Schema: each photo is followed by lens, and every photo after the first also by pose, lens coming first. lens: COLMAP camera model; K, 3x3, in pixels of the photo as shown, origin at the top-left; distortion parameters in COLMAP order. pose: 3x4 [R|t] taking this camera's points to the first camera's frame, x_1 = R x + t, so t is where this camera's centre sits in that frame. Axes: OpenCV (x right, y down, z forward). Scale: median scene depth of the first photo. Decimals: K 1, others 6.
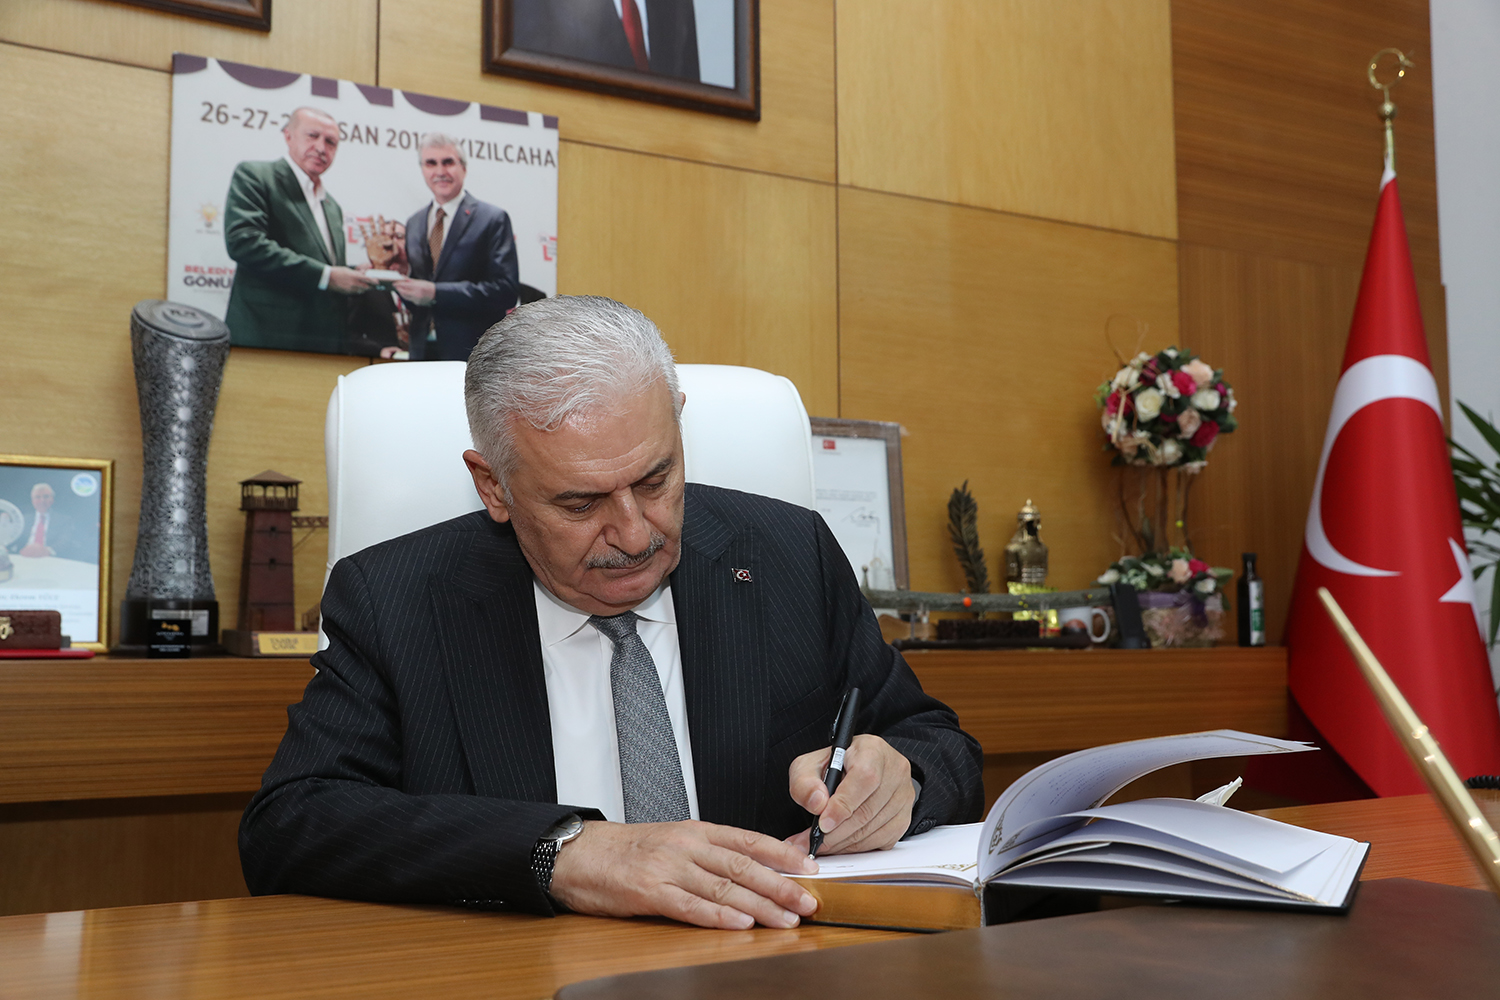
lens RADIAL K [[1480.0, 0, 753.2], [0, 1480.0, 506.7], [0, 0, 1]] dist [0.015491, 0.000000]
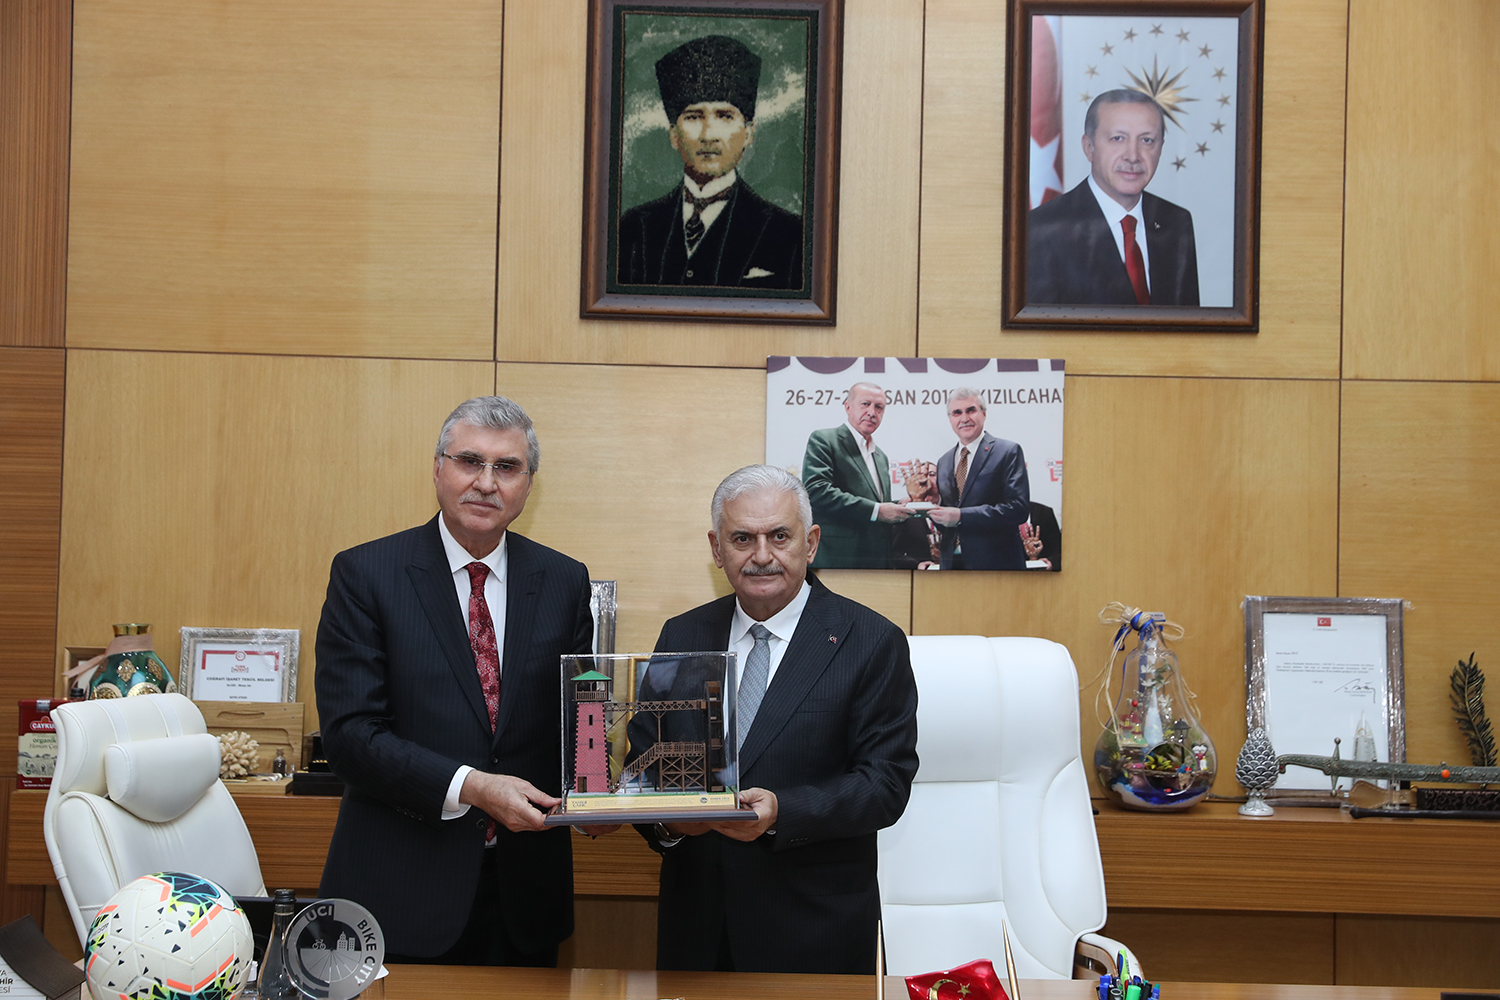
lens RADIAL K [[2451.2, 0, 750.6], [0, 2451.2, 498.9], [0, 0, 1]] dist [0.119377, 0.000000]
pose [[0.876325, 0.010405, -0.481609, 0.642440], [0.020269, 0.998085, 0.058444, -0.285644], [0.481294, -0.060978, 0.874435, -0.929571]]
